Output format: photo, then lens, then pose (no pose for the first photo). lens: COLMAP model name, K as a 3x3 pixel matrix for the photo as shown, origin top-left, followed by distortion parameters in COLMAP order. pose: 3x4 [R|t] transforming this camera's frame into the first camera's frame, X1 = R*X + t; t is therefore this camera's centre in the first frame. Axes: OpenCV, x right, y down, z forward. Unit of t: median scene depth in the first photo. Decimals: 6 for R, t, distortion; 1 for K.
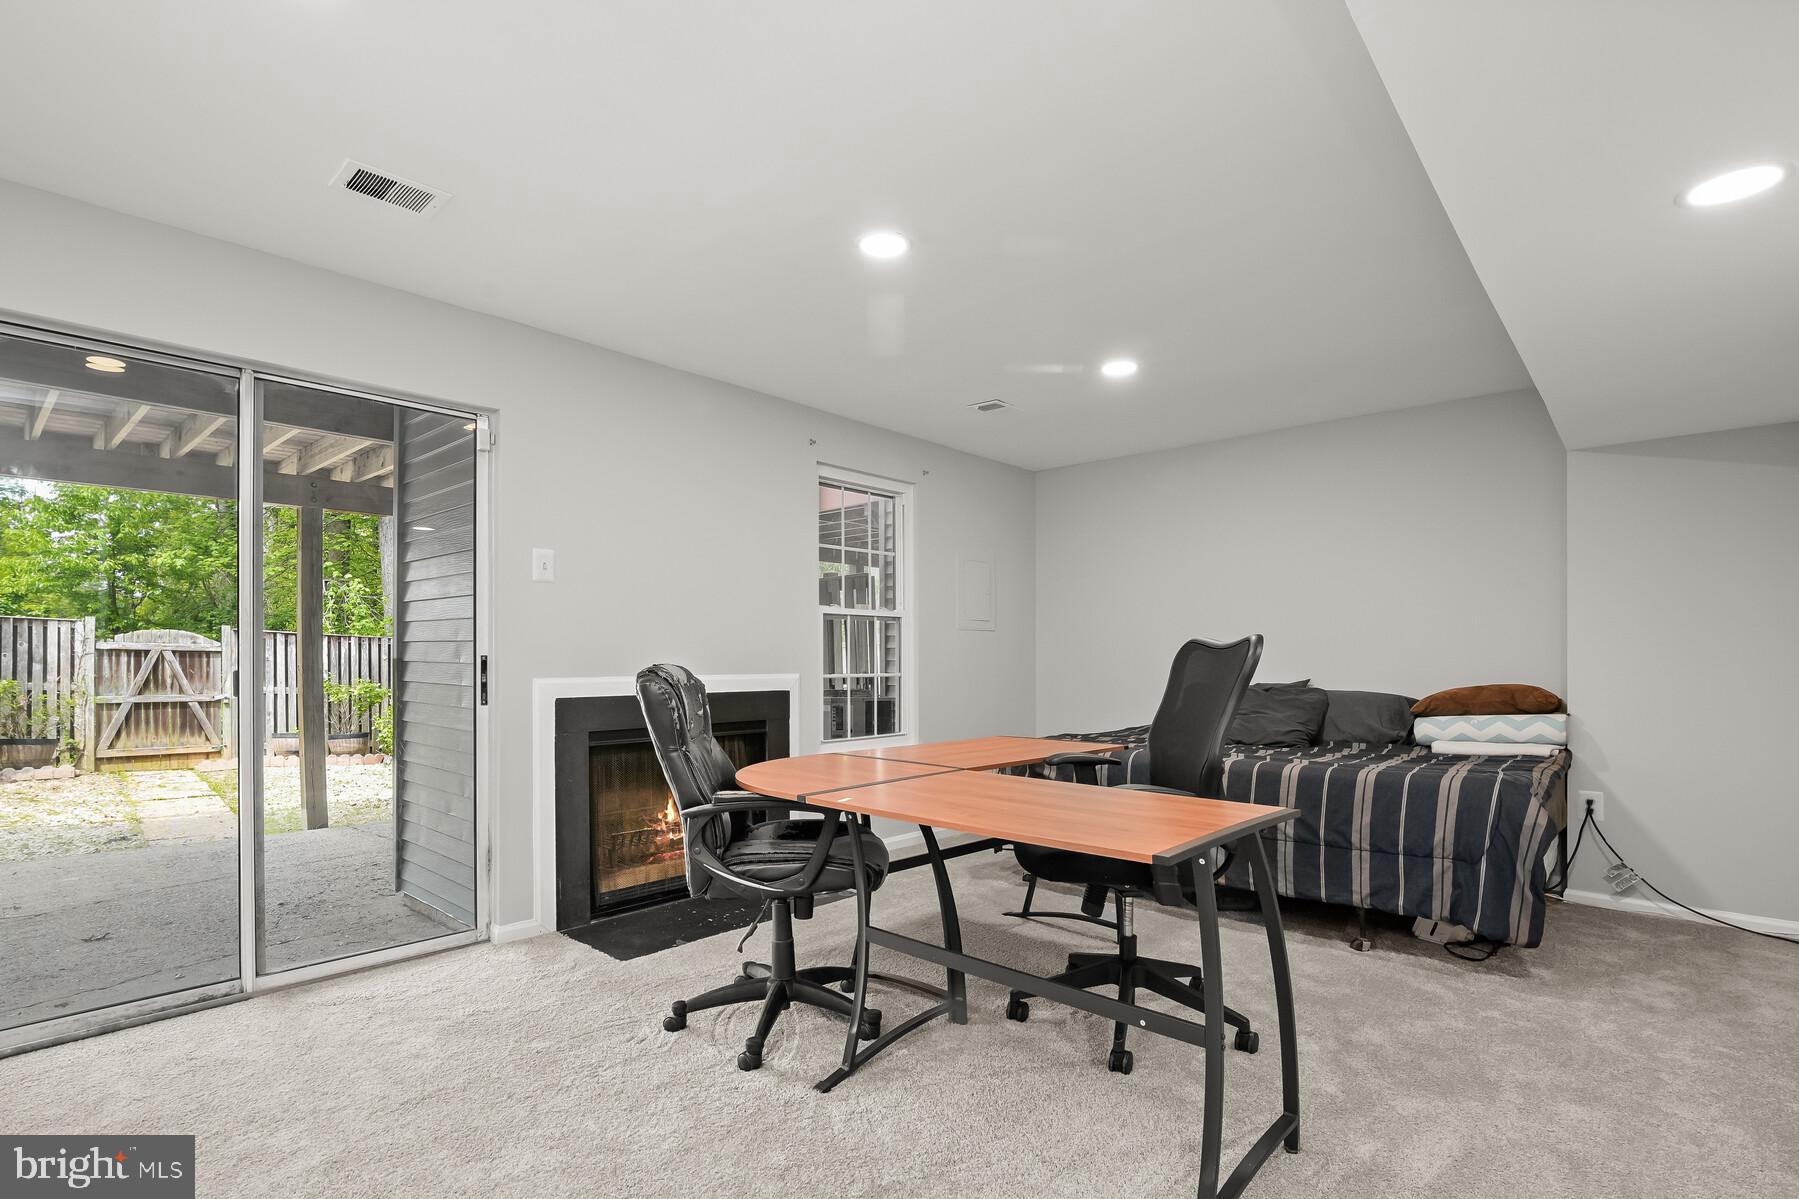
lens RADIAL K [[835.6, 0, 959.3], [0, 835.6, 638.0], [0, 0, 1]] dist [-0.021441, 0.001668]
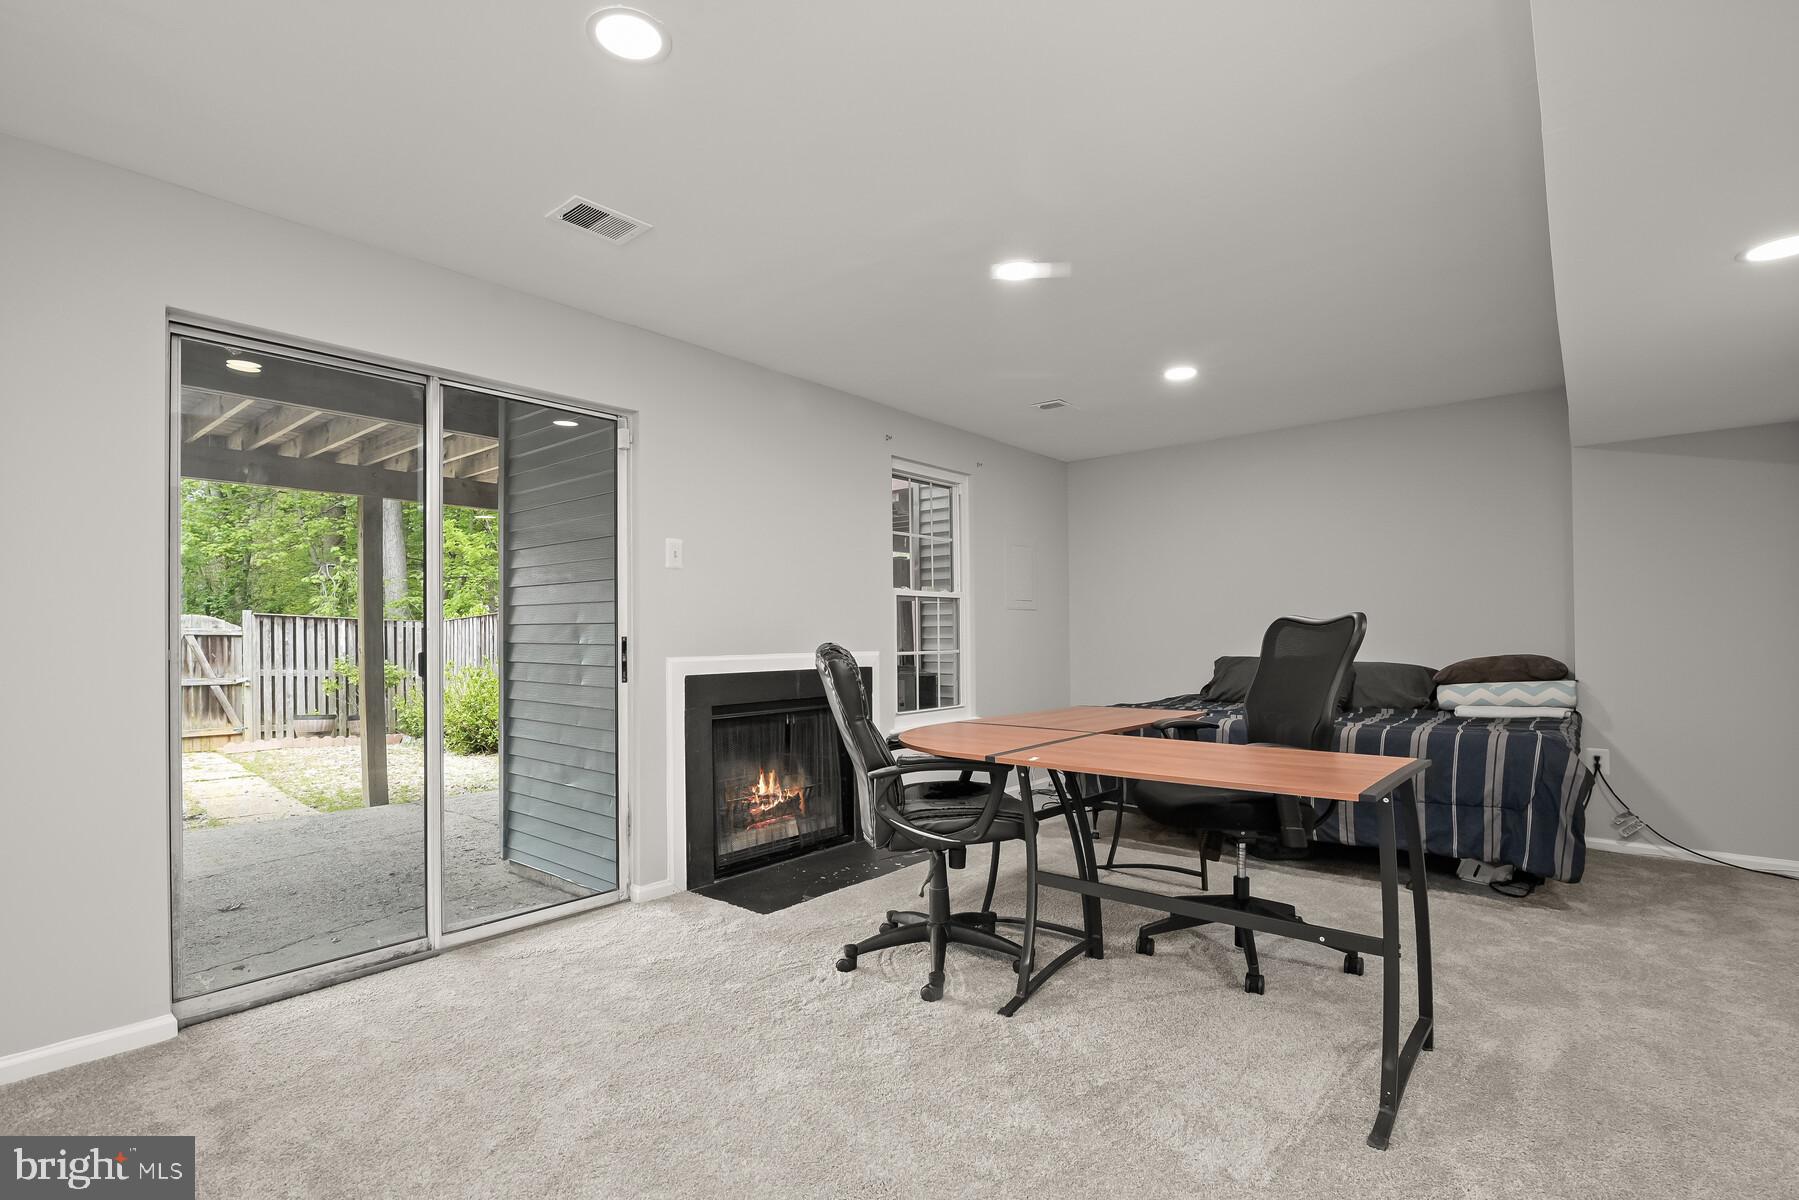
lens RADIAL K [[835.6, 0, 890.2], [0, 835.6, 607.8], [0, 0, 1]] dist [-0.021441, 0.001668]
pose [[0.999427, -0.007744, 0.032958, -0.282778], [0.008049, 0.999926, -0.009139, -0.004641], [-0.032885, 0.009399, 0.999415, -0.112484]]
